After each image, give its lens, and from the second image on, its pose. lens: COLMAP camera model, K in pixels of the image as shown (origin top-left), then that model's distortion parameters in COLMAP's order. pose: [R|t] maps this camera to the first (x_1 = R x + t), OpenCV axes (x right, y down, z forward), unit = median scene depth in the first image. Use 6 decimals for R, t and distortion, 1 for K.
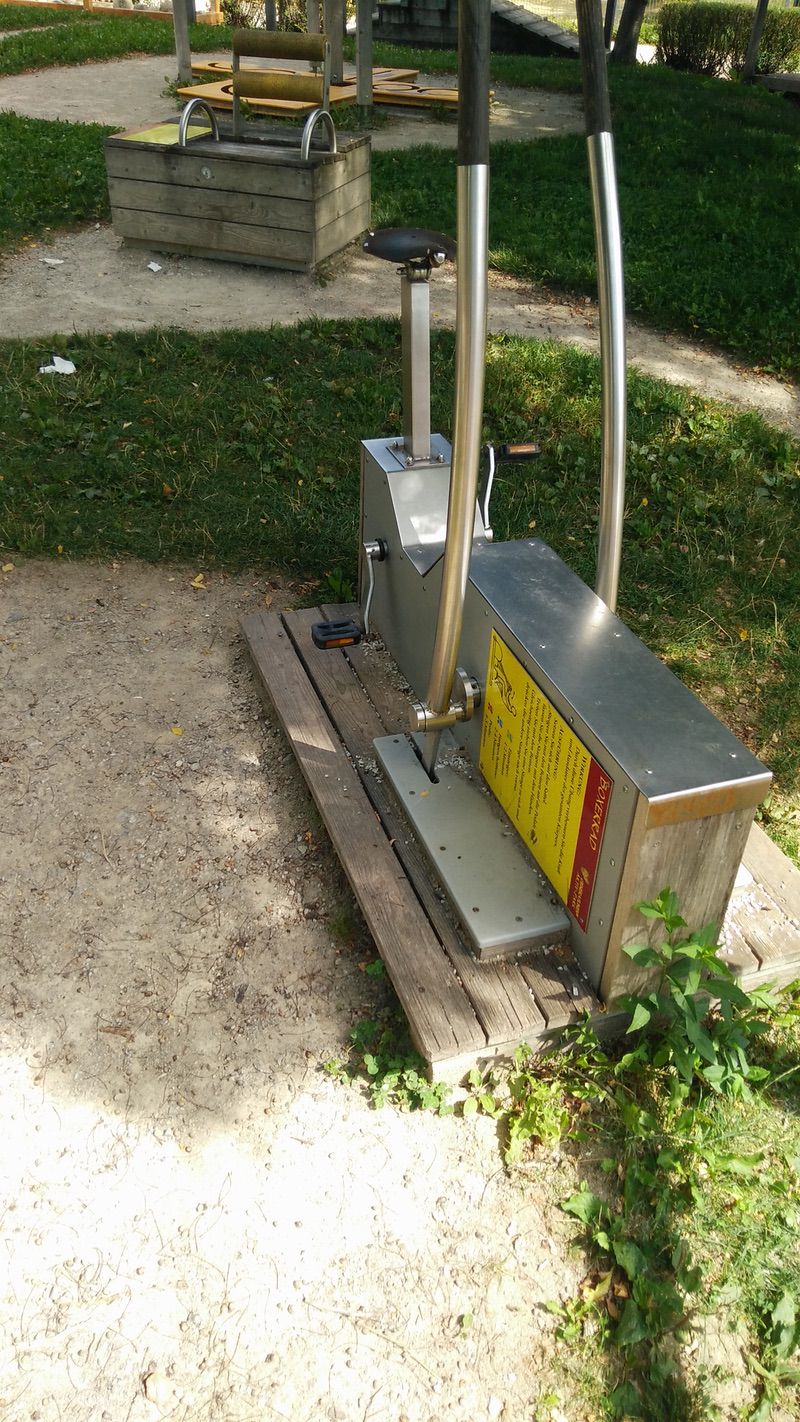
lens RADIAL K [[1073.2, 0, 400.0], [0, 1073.2, 711.0], [0, 0, 1]] dist [0.058531, -0.071288]
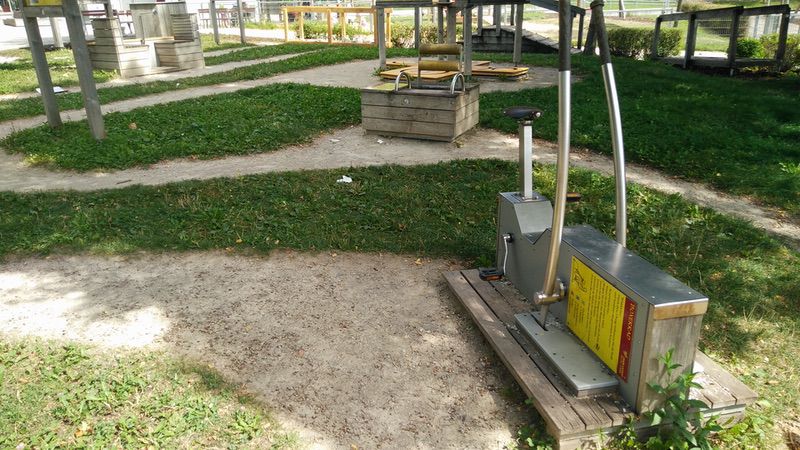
lens RADIAL K [[603.8, 0, 400.0], [0, 603.8, 225.0], [0, 0, 1]] dist [0.058531, -0.071288]
pose [[0.993613, -0.005446, -0.112706, -0.082405], [-0.025783, 0.961453, -0.273759, 0.137999], [0.109852, 0.274917, 0.955172, -0.185087]]
